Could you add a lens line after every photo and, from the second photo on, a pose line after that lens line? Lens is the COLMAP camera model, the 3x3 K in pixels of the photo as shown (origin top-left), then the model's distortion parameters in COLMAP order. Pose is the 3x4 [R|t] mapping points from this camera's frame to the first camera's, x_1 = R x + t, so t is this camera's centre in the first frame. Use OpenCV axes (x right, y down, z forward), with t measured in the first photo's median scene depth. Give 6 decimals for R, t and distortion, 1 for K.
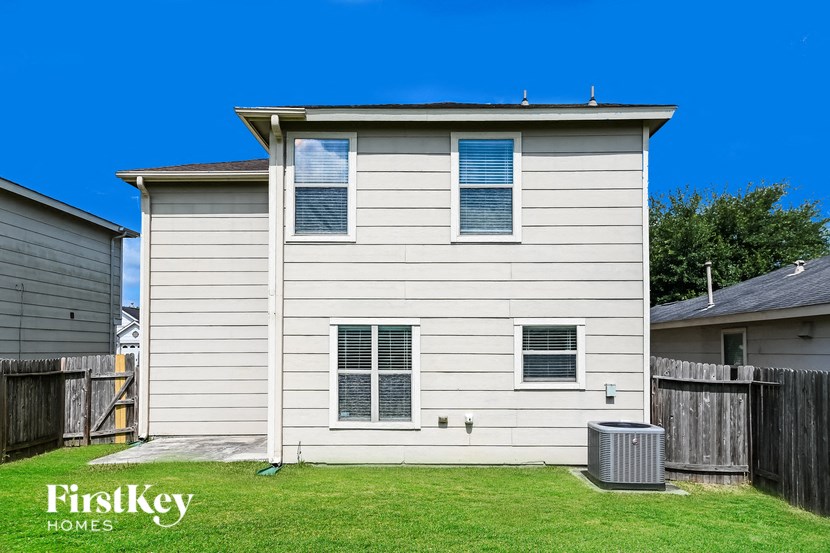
lens RADIAL K [[623.0, 0, 416.0], [0, 623.0, 334.1], [0, 0, 1]] dist [0.064282, 0.001025]
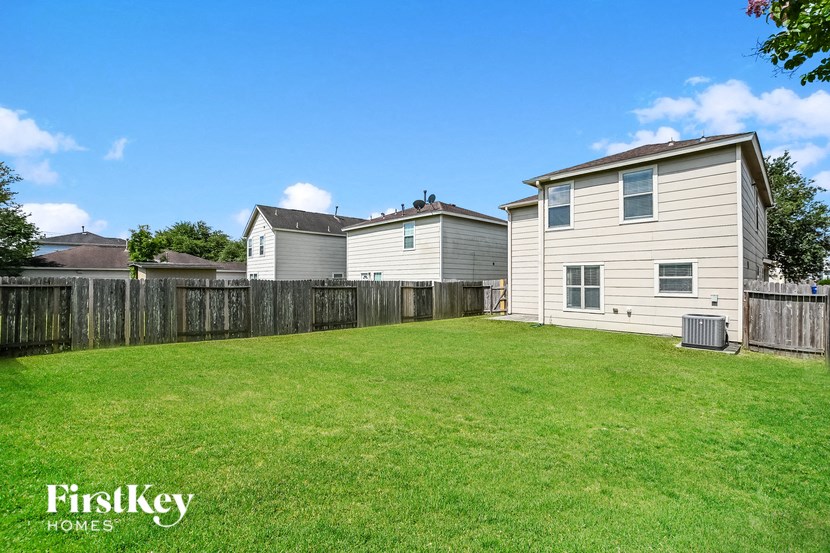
lens RADIAL K [[371.0, 0, 422.1], [0, 371.0, 275.2], [0, 0, 1]] dist [-0.035989, -0.000007]
pose [[0.702215, -0.010247, -0.711892, 0.458219], [0.020644, 0.999769, 0.005972, 0.000150], [0.711666, -0.018889, 0.702264, -0.319615]]
